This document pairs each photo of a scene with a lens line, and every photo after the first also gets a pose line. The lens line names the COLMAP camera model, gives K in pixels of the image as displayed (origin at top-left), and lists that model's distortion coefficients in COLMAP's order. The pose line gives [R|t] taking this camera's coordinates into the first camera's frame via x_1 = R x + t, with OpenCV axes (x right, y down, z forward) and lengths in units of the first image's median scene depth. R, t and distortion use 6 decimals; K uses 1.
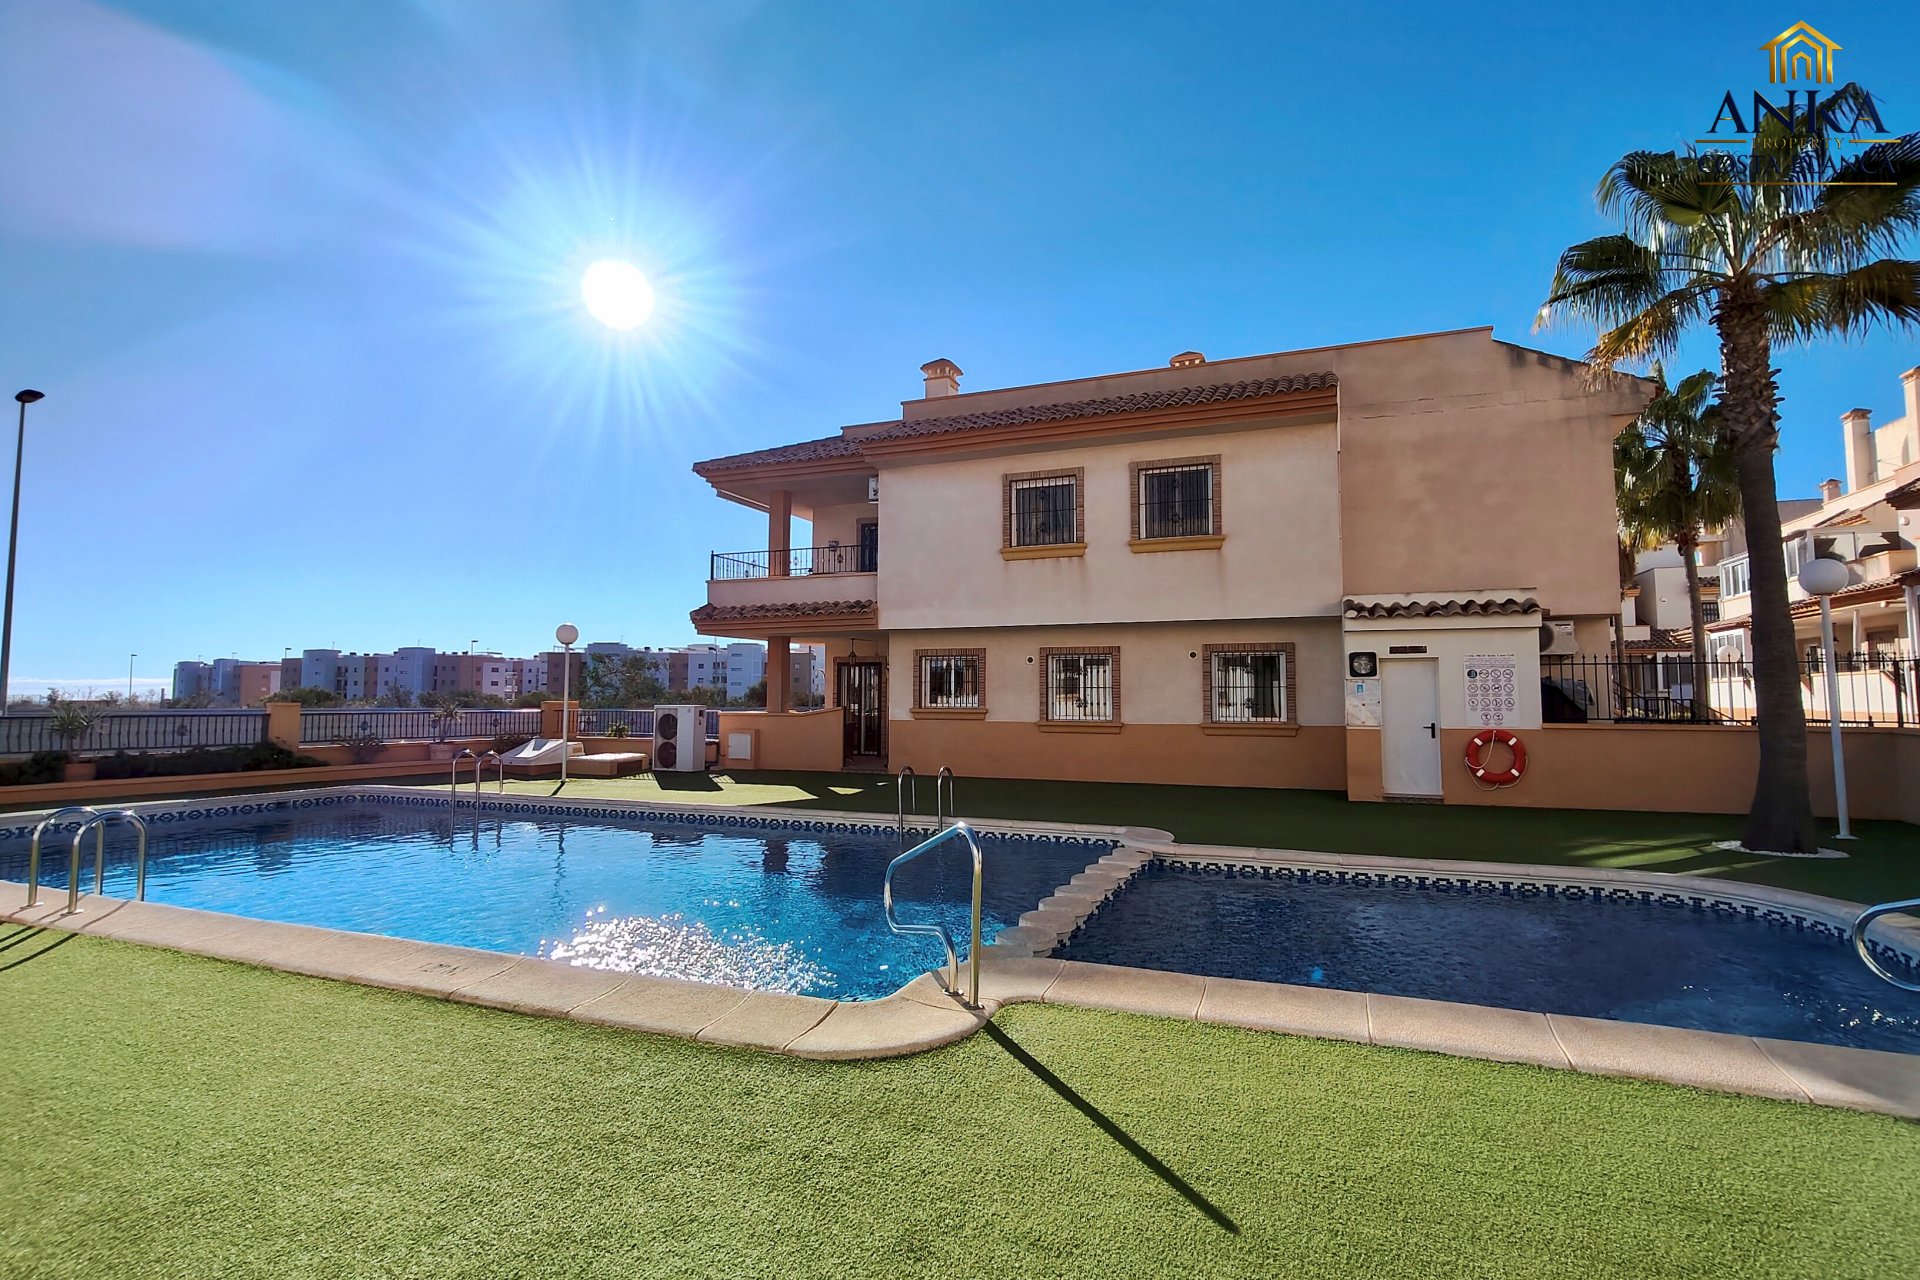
lens RADIAL K [[897.8, 0, 978.4], [0, 897.8, 625.0], [0, 0, 1]] dist [0.005619, 0.000545]
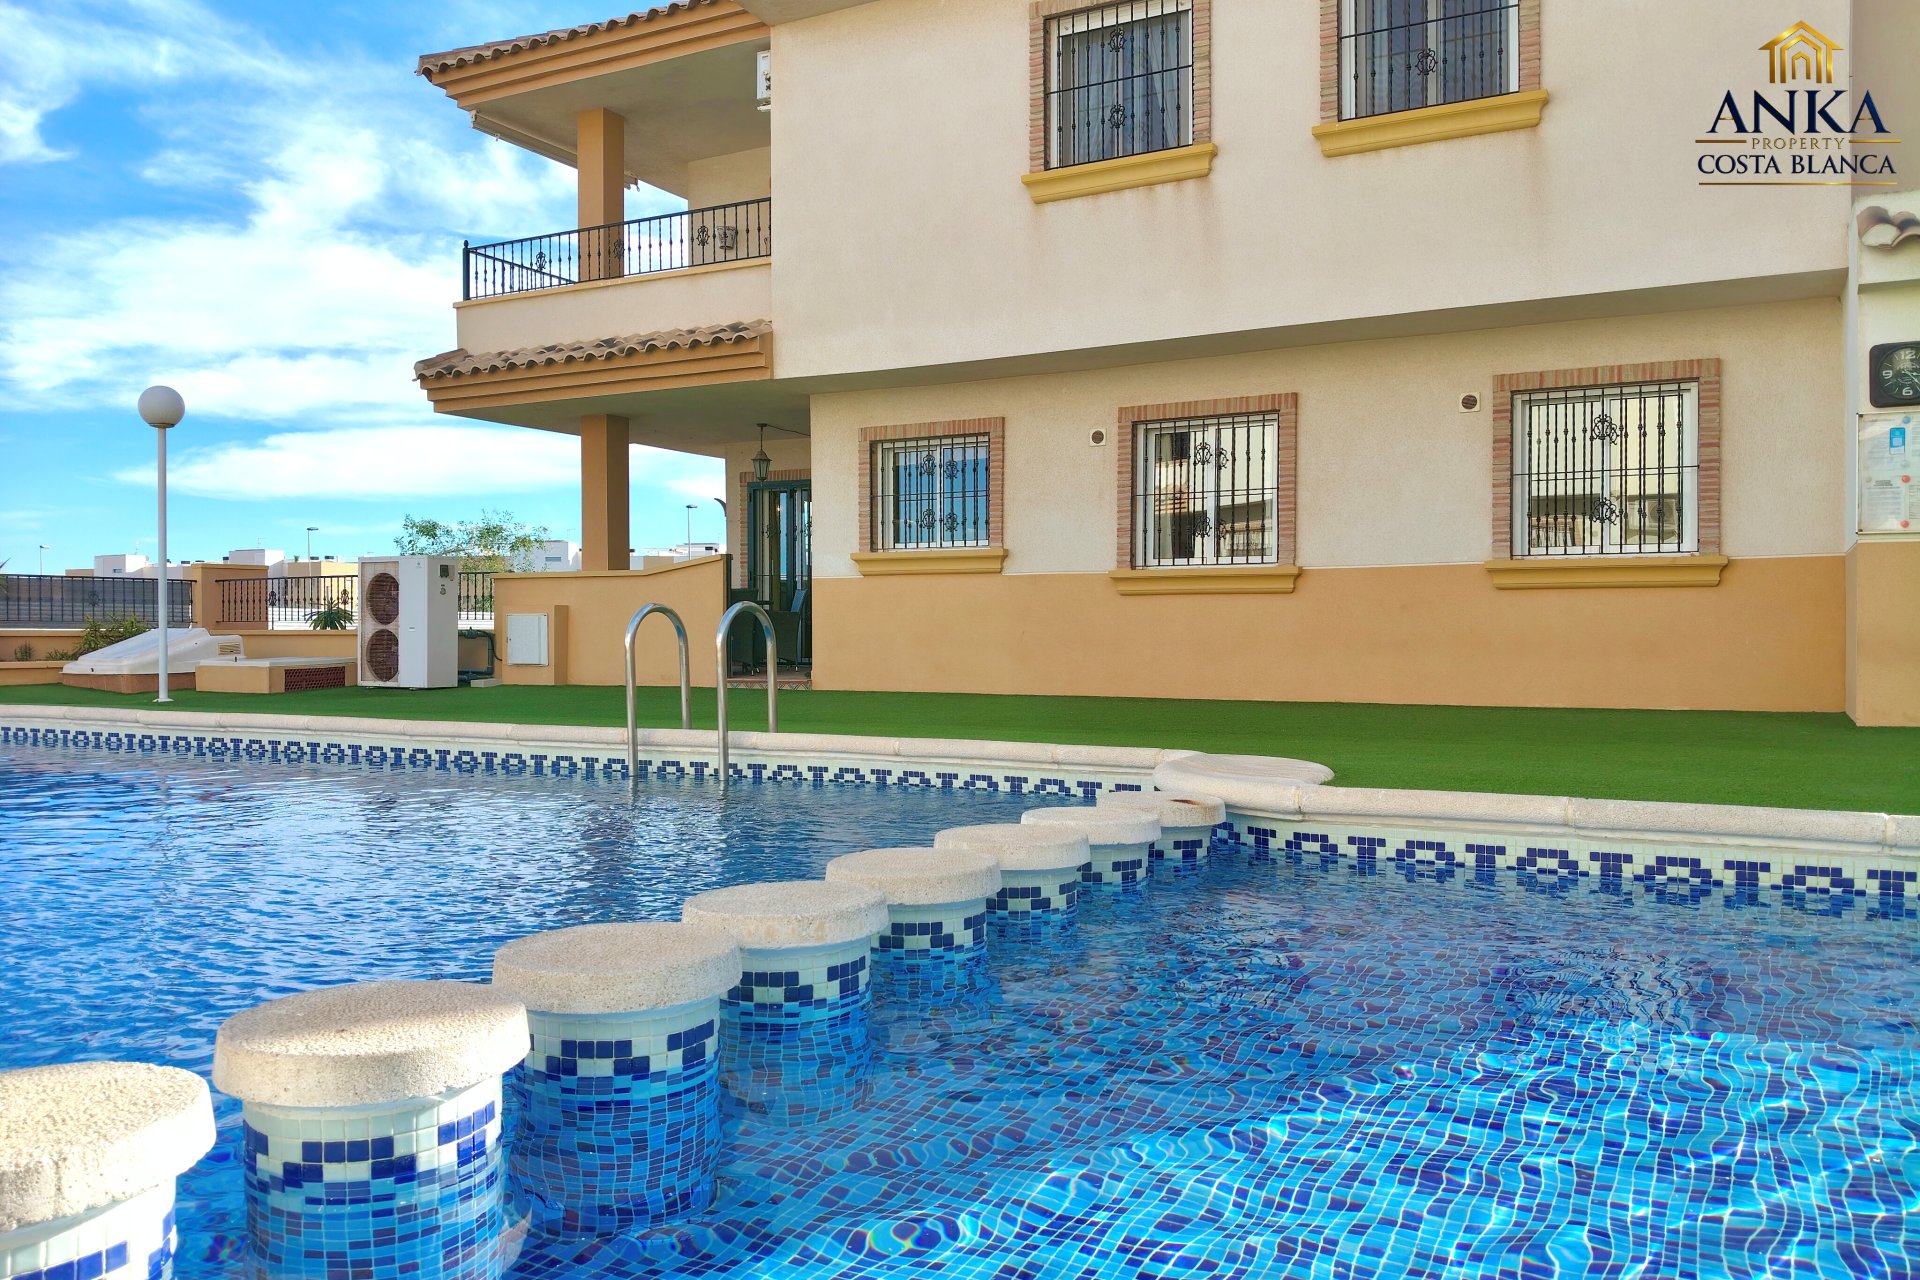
lens RADIAL K [[1491.4, 0, 956.7], [0, 1491.4, 645.3], [0, 0, 1]] dist [0.007299, -0.024997]
pose [[0.990450, -0.000563, -0.137872, 0.093793], [0.012511, 0.996233, 0.085808, 0.081965], [0.137304, -0.086713, 0.986726, 0.255203]]
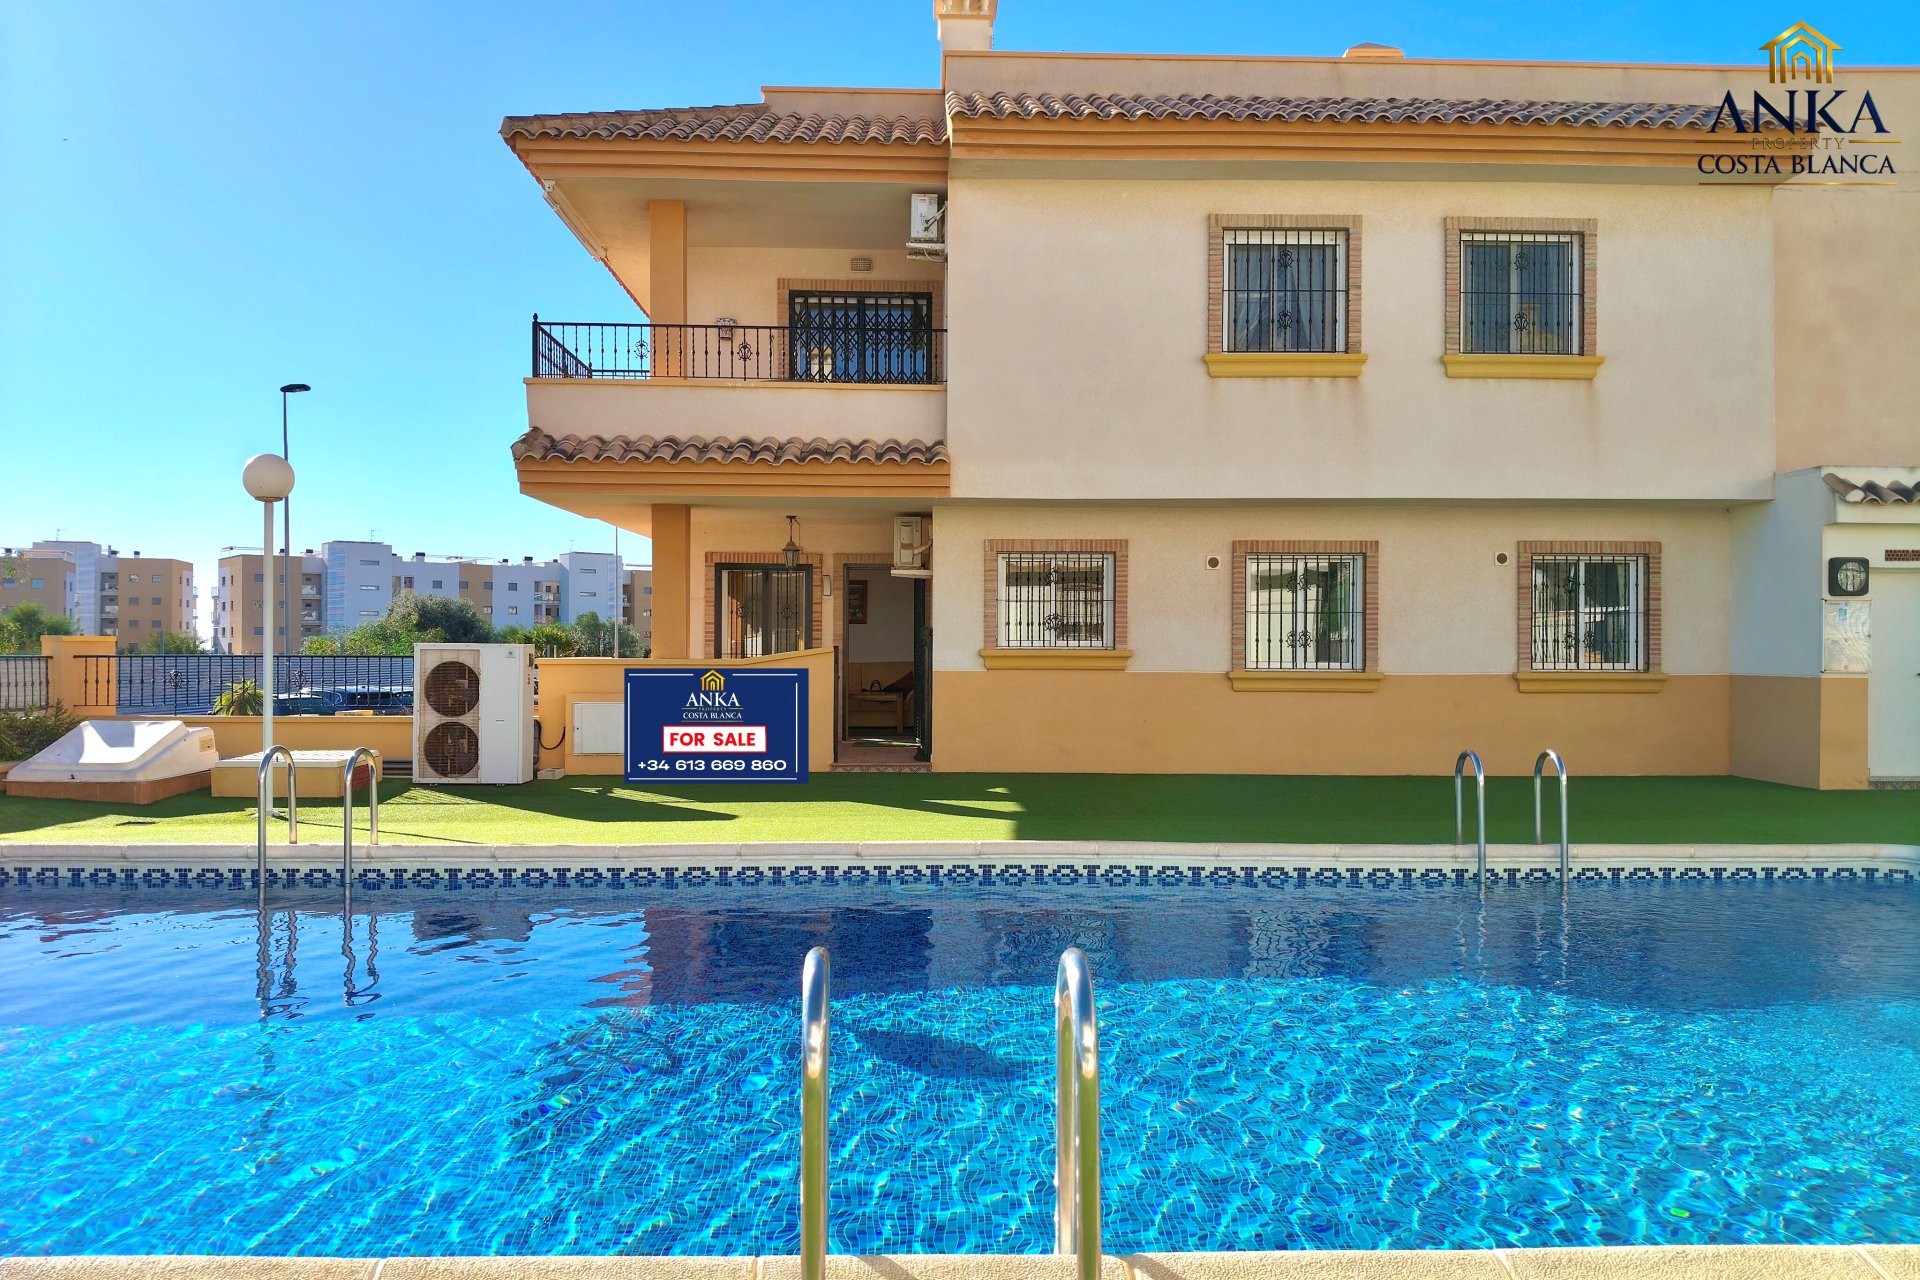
lens RADIAL K [[1491.4, 0, 950.4], [0, 1491.4, 657.0], [0, 0, 1]] dist [0.007299, -0.024997]
pose [[0.923460, -0.003493, 0.383680, -0.466919], [-0.031684, 0.995849, 0.085325, 0.025218], [-0.382385, -0.090951, 0.919516, 0.217896]]
